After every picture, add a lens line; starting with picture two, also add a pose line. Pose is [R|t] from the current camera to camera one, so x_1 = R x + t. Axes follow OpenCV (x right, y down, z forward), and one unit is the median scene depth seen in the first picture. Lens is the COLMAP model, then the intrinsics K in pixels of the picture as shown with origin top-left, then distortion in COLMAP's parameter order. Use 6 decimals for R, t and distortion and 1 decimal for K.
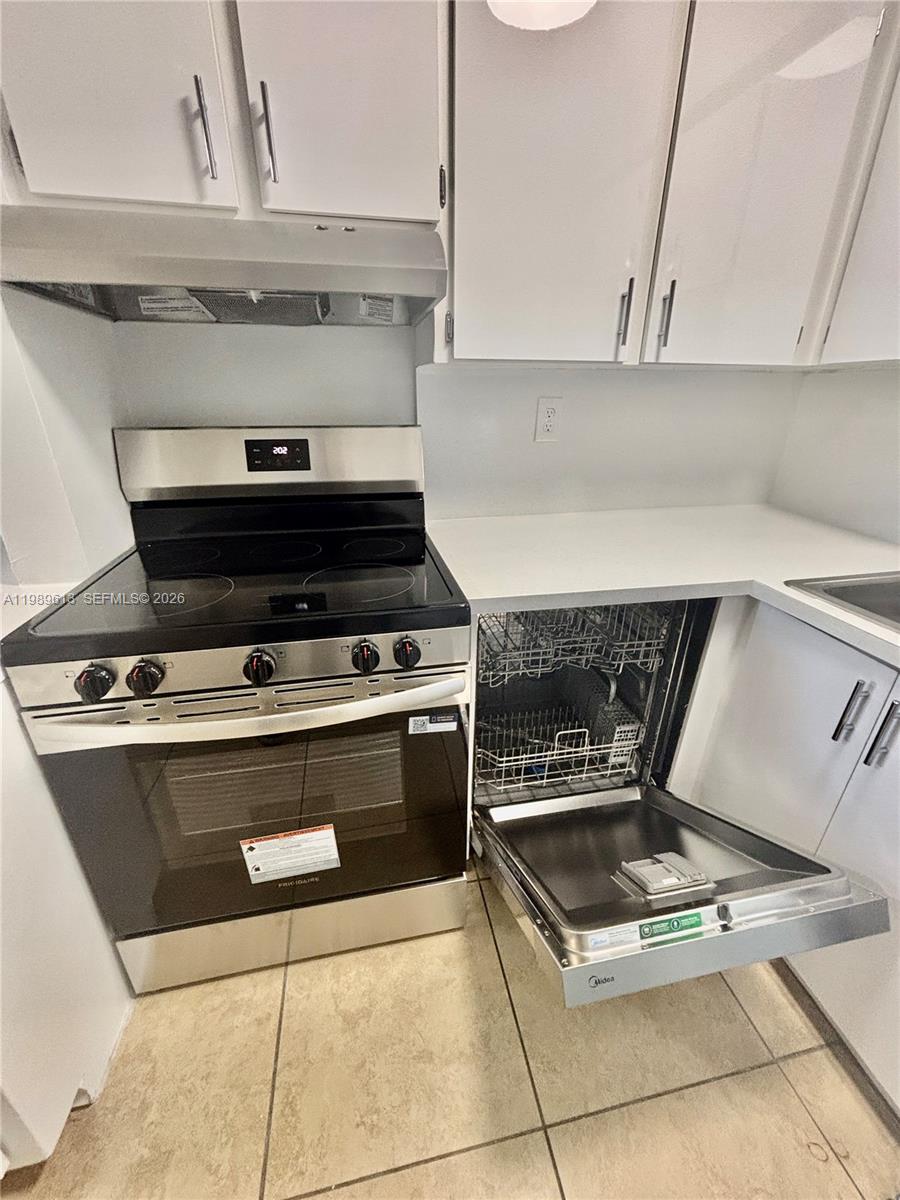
lens RADIAL K [[485.4, 0, 451.3], [0, 485.4, 597.9], [0, 0, 1]] dist [0.000878, 0.000373]
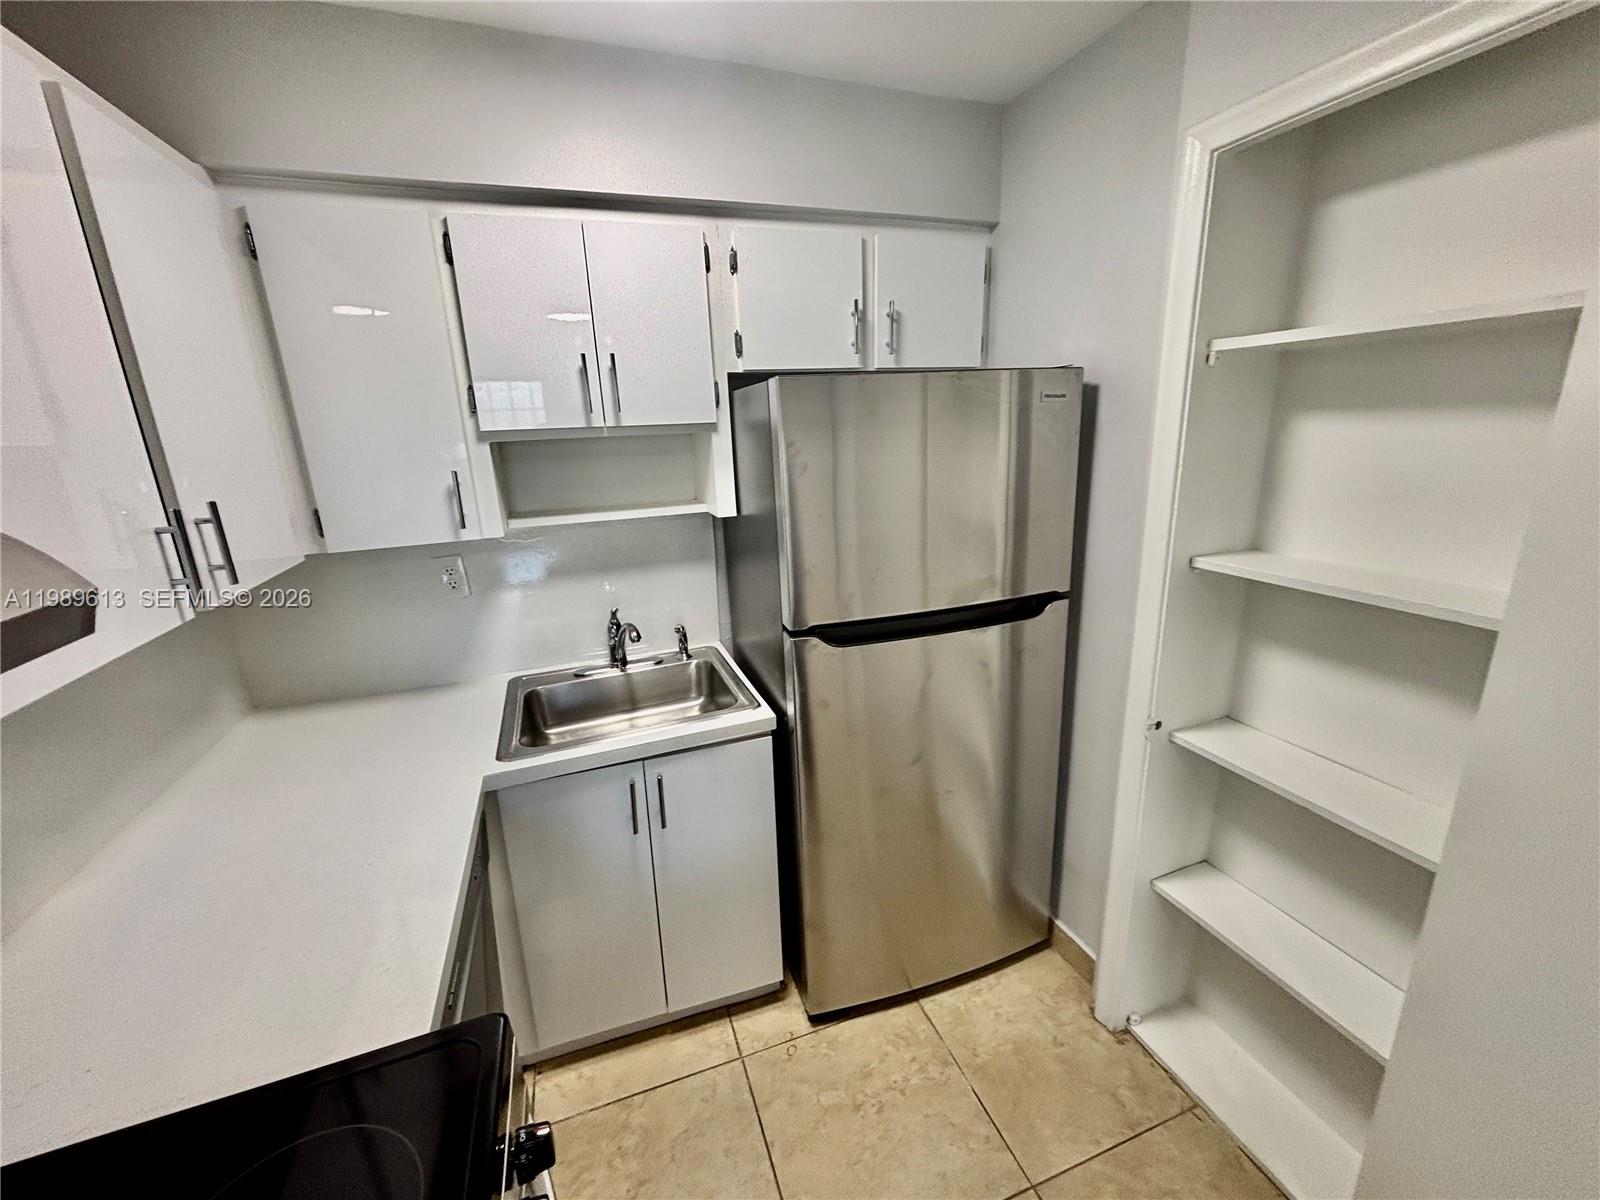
lens RADIAL K [[647.2, 0, 806.9], [0, 647.2, 599.1], [0, 0, 1]] dist [0.000878, 0.000373]
pose [[-0.146383, -0.267542, 0.952362, -0.616594], [0.428735, 0.850456, 0.304812, -0.478615], [-0.891492, 0.452930, -0.009788, 0.325083]]
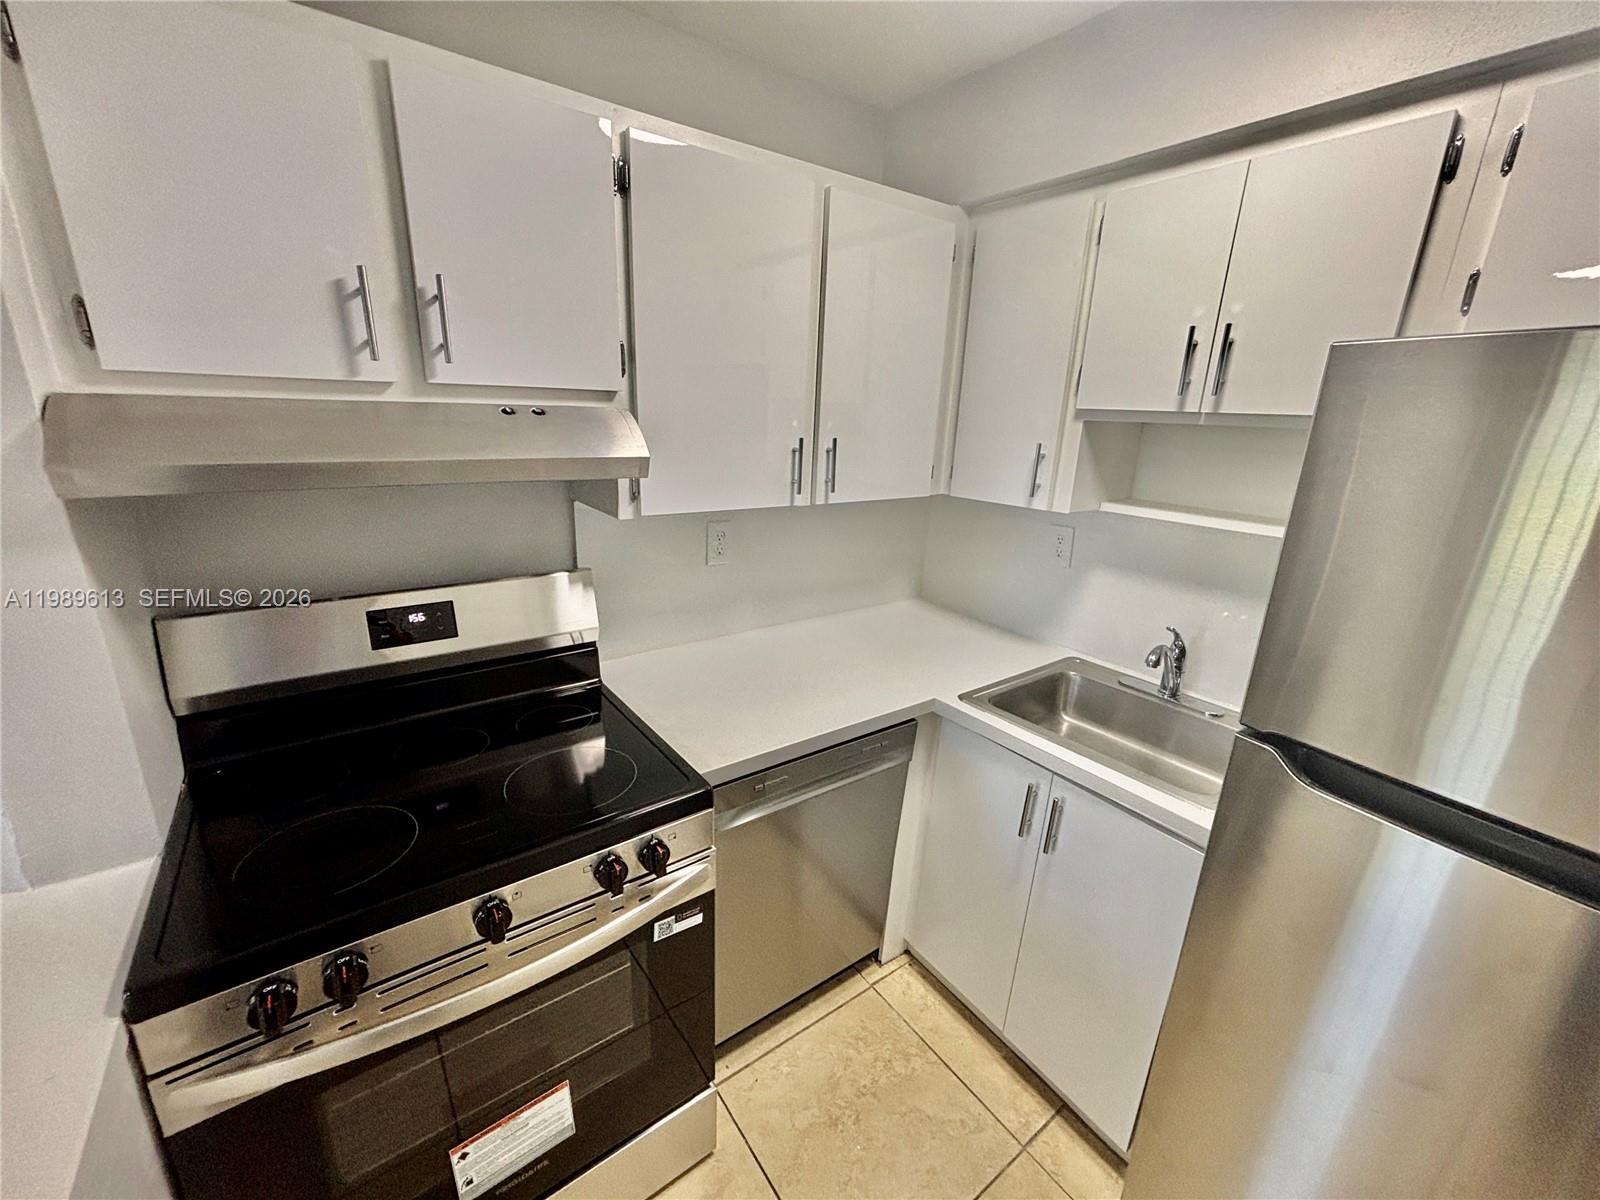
lens RADIAL K [[647.2, 0, 796.6], [0, 647.2, 597.7], [0, 0, 1]] dist [0.000878, 0.000373]
pose [[0.907772, -0.090734, 0.409533, -0.263992], [0.135614, 0.987375, -0.081847, -0.200855], [-0.396936, 0.129837, 0.908617, -0.259080]]
